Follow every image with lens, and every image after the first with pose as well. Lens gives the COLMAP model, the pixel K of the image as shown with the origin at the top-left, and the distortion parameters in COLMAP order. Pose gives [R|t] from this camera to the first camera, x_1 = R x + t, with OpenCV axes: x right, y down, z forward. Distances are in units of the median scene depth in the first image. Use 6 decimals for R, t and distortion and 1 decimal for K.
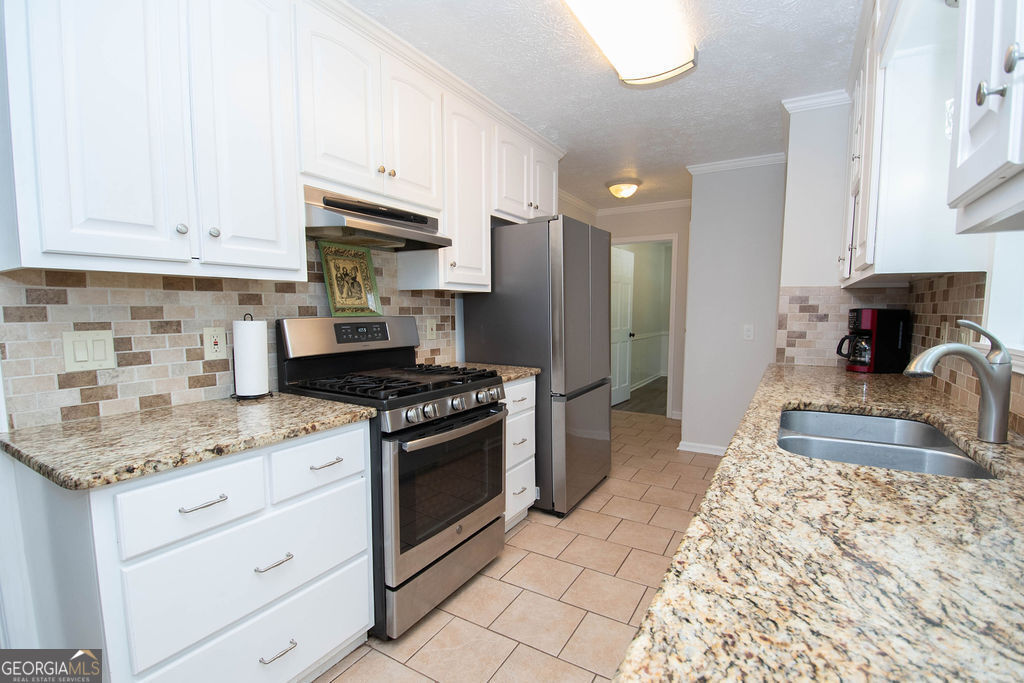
lens RADIAL K [[461.5, 0, 510.5], [0, 461.5, 351.5], [0, 0, 1]] dist [0.013559, -0.023023]
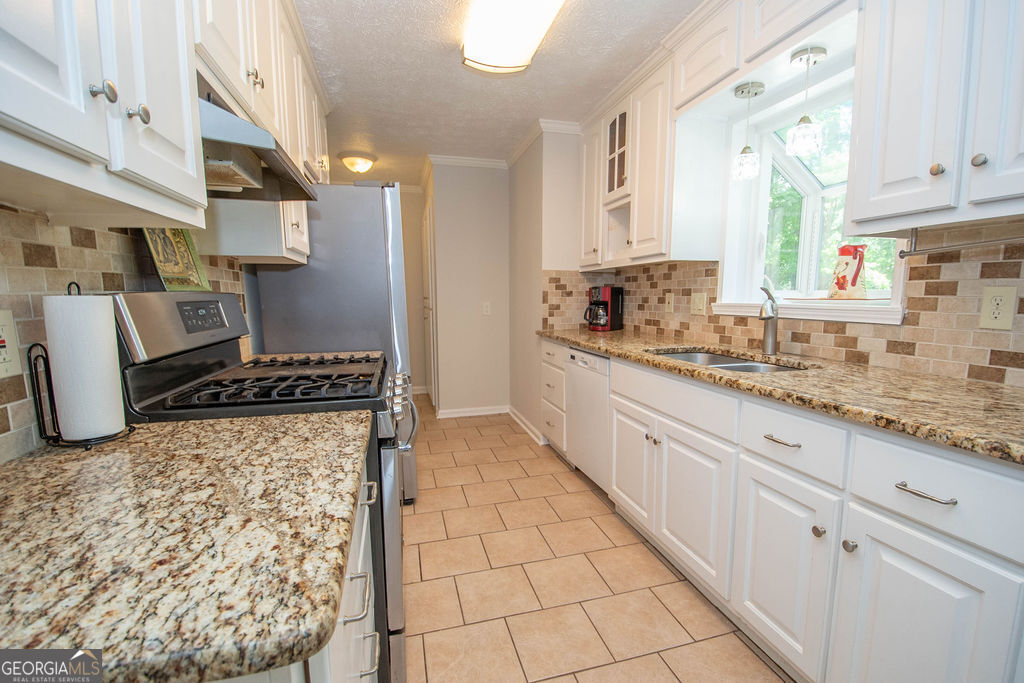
lens RADIAL K [[449.7, 0, 509.6], [0, 449.7, 354.0], [0, 0, 1]] dist [0.013623, -0.020782]
pose [[0.700162, -0.098829, 0.707111, -0.468377], [0.071271, 0.995101, 0.068509, -0.000620], [-0.710418, 0.002429, 0.703776, 0.239034]]
